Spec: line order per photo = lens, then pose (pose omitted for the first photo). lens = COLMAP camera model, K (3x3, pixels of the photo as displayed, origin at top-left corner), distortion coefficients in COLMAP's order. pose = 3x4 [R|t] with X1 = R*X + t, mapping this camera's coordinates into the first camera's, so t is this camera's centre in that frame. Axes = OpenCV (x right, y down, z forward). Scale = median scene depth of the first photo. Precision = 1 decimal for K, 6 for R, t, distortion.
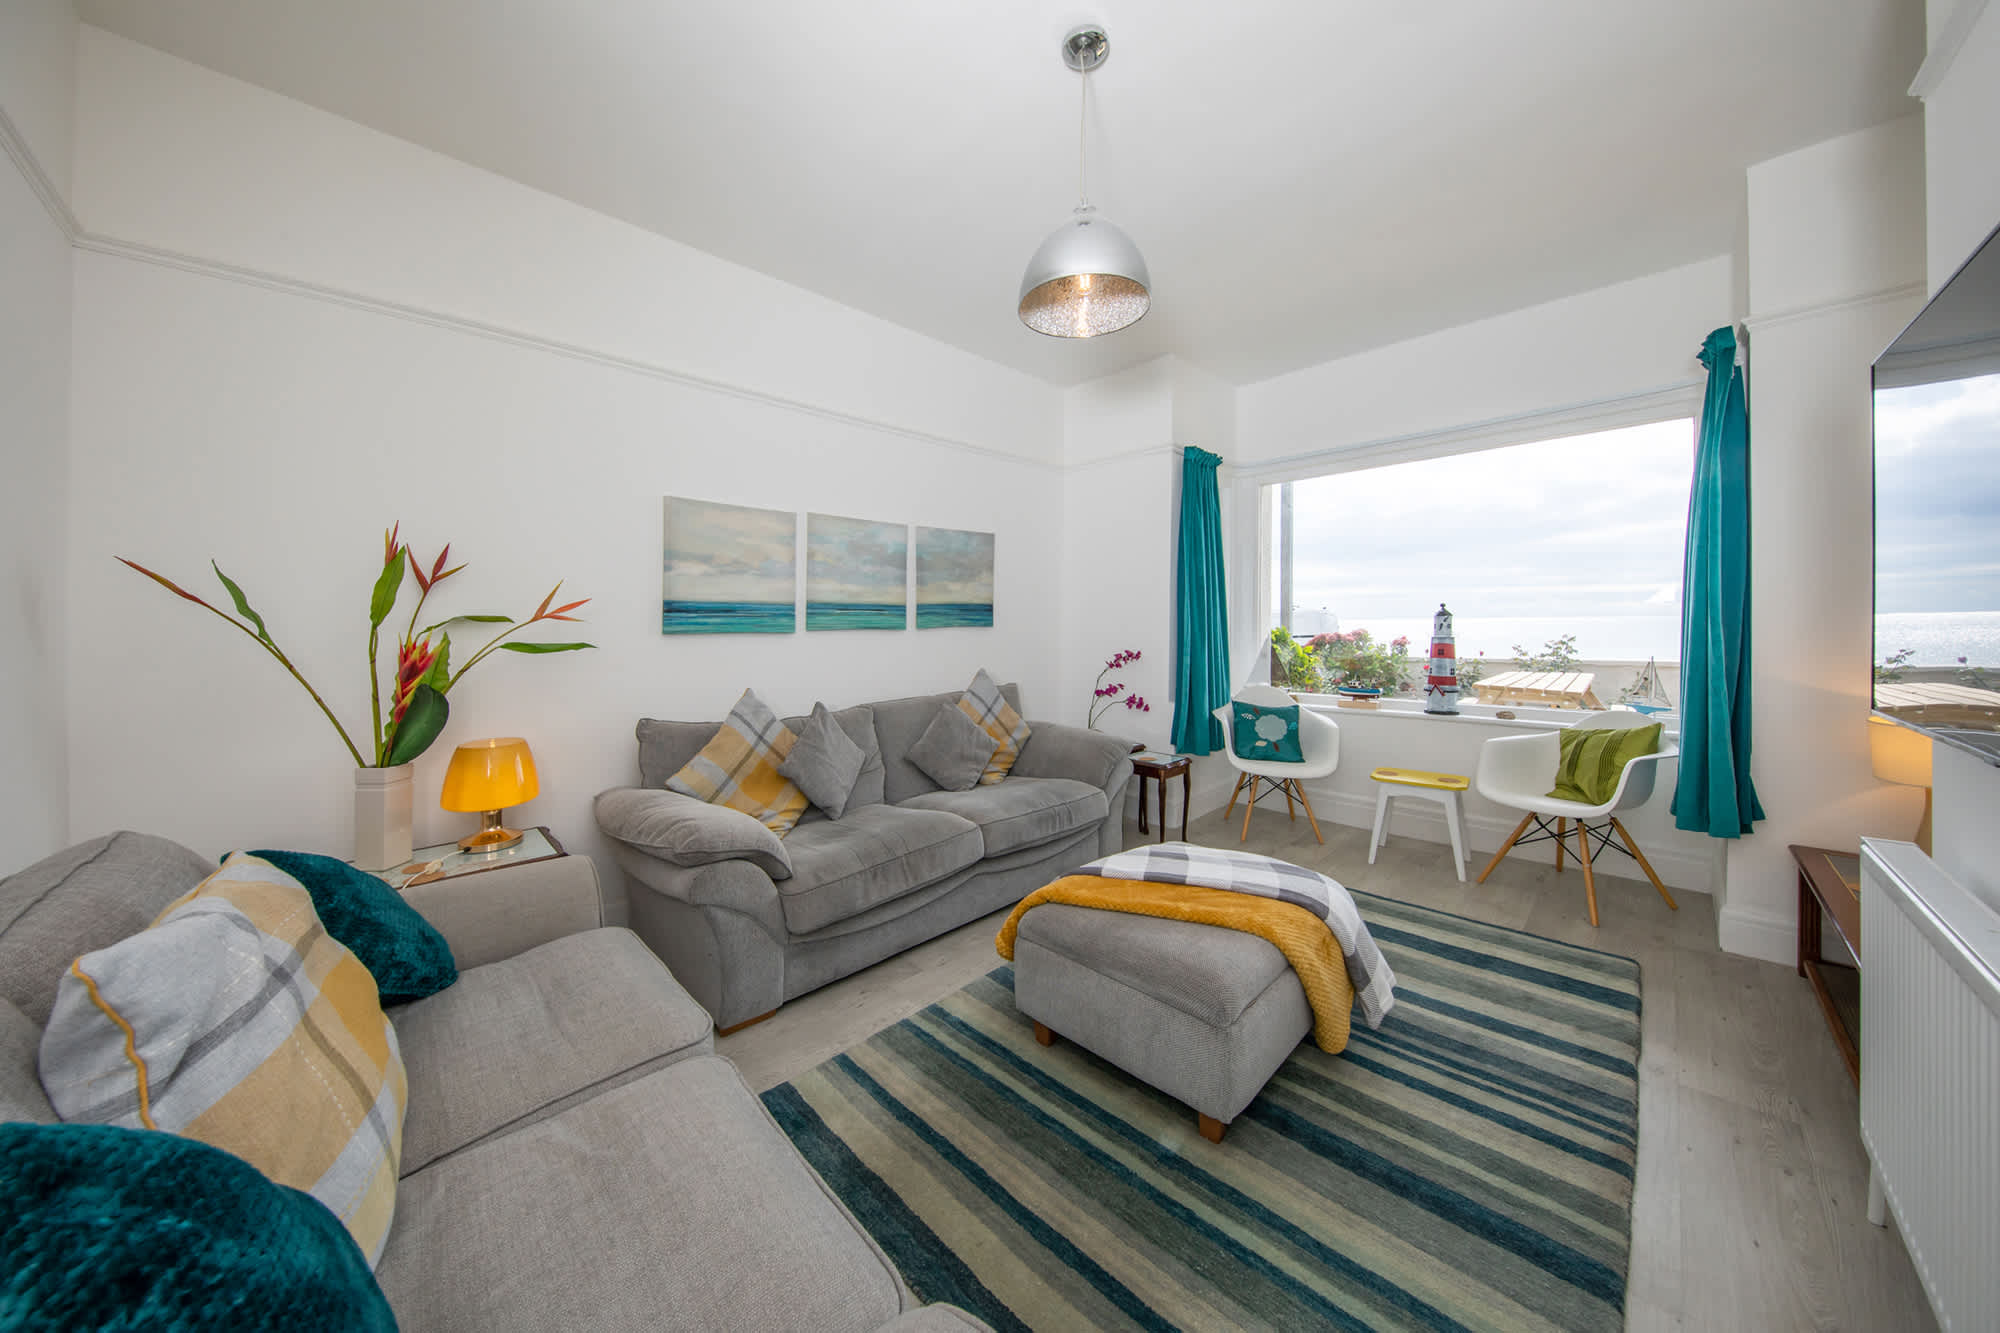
lens RADIAL K [[648.4, 0, 1000.0], [0, 648.4, 666.5], [0, 0, 1]] dist [0.000046, 0.000000]
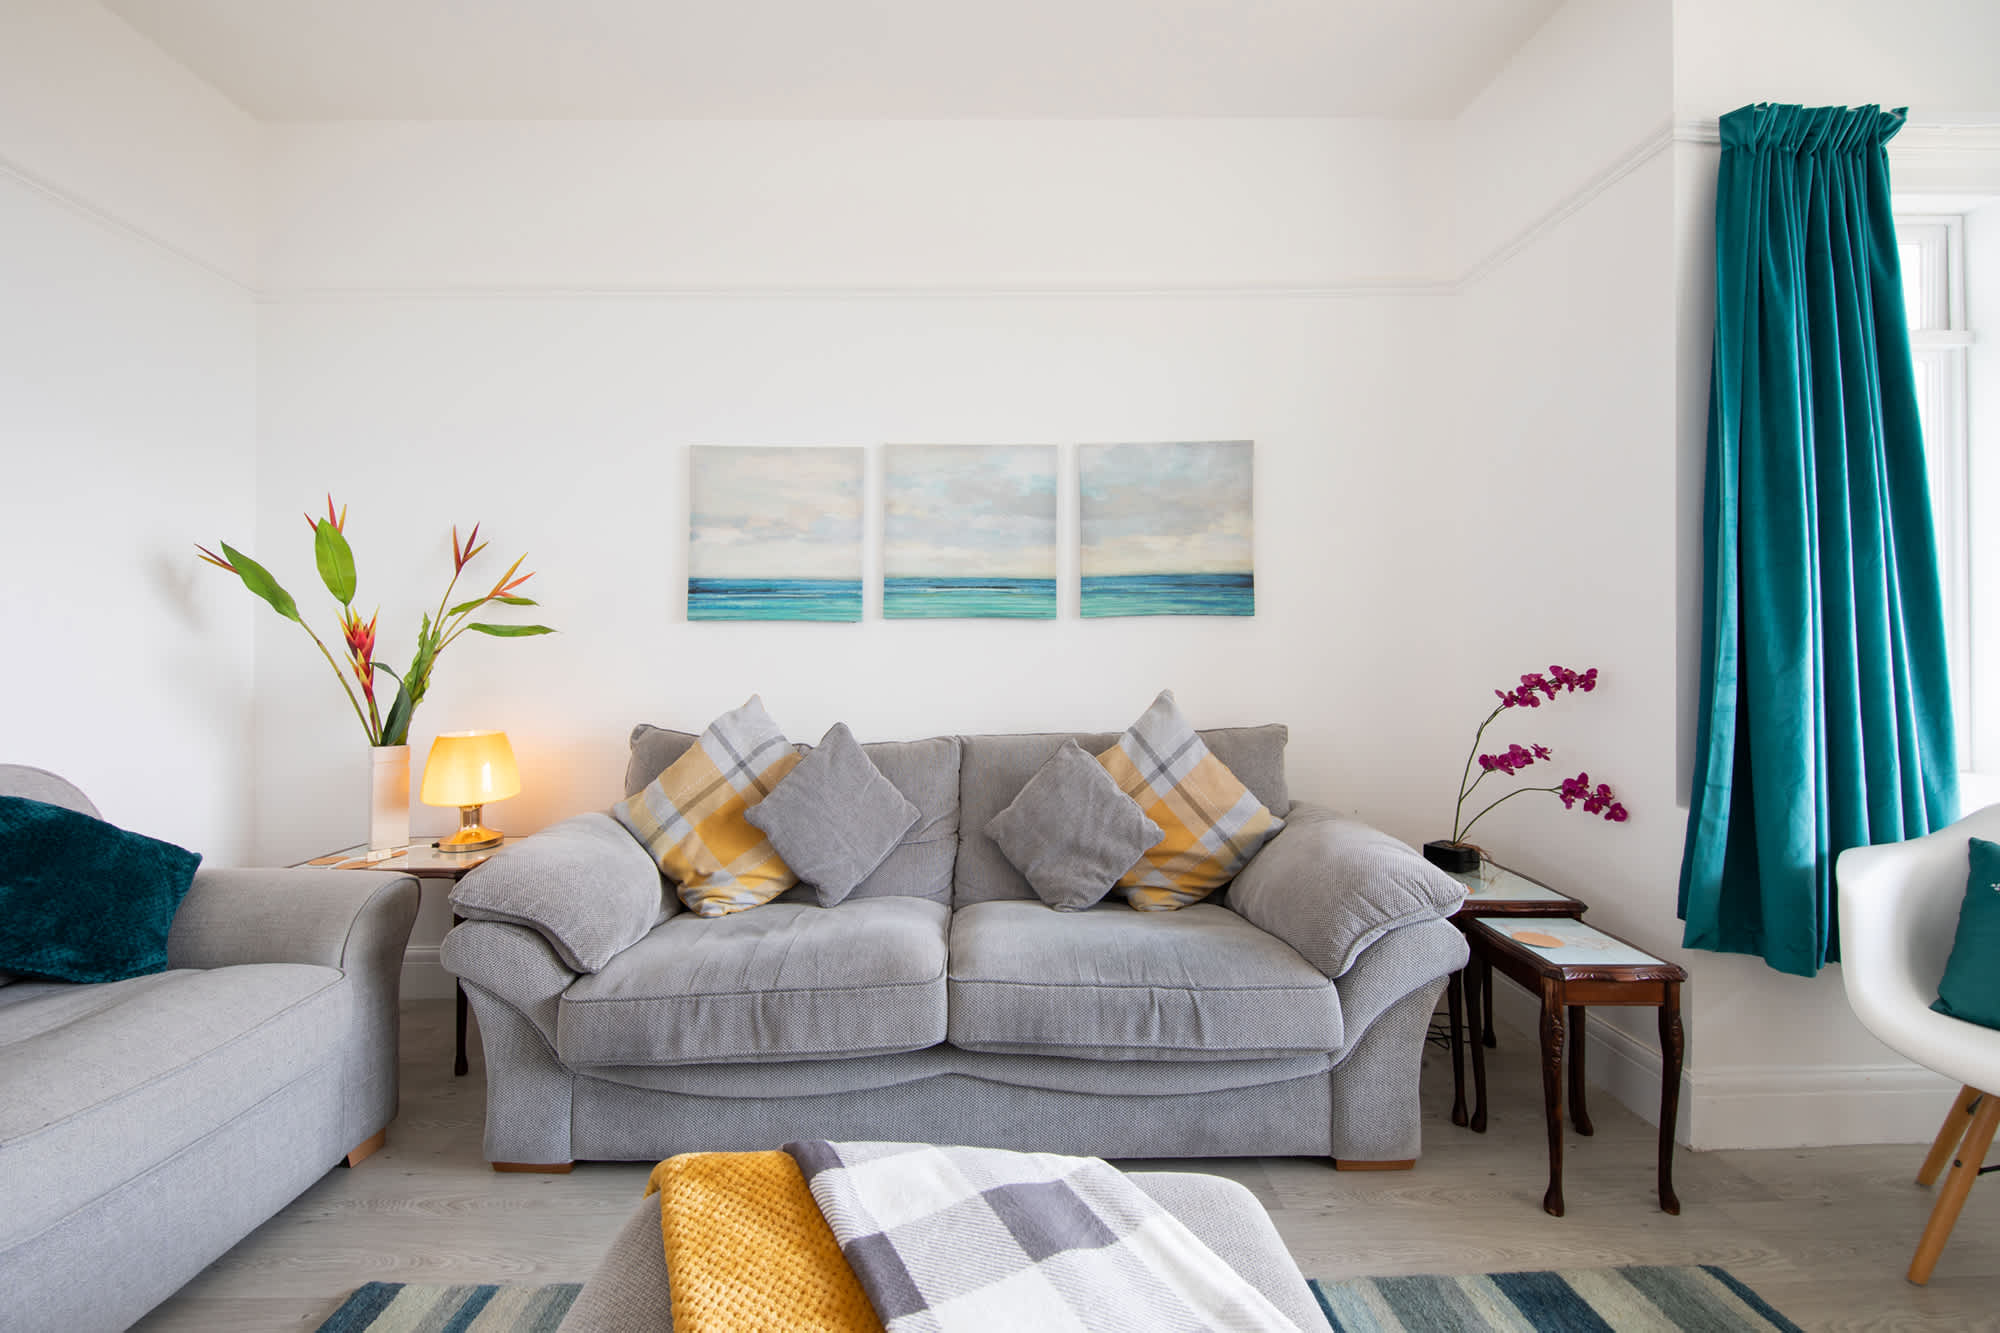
lens RADIAL K [[824.6, 0, 1000.0], [0, 824.6, 666.5], [0, 0, 1]] dist [-0.000240, -0.000105]
pose [[0.717262, 0.020561, -0.696500, 0.356954], [-0.052510, 0.998317, -0.024605, 0.008259], [0.694822, 0.054221, 0.717135, 0.431622]]
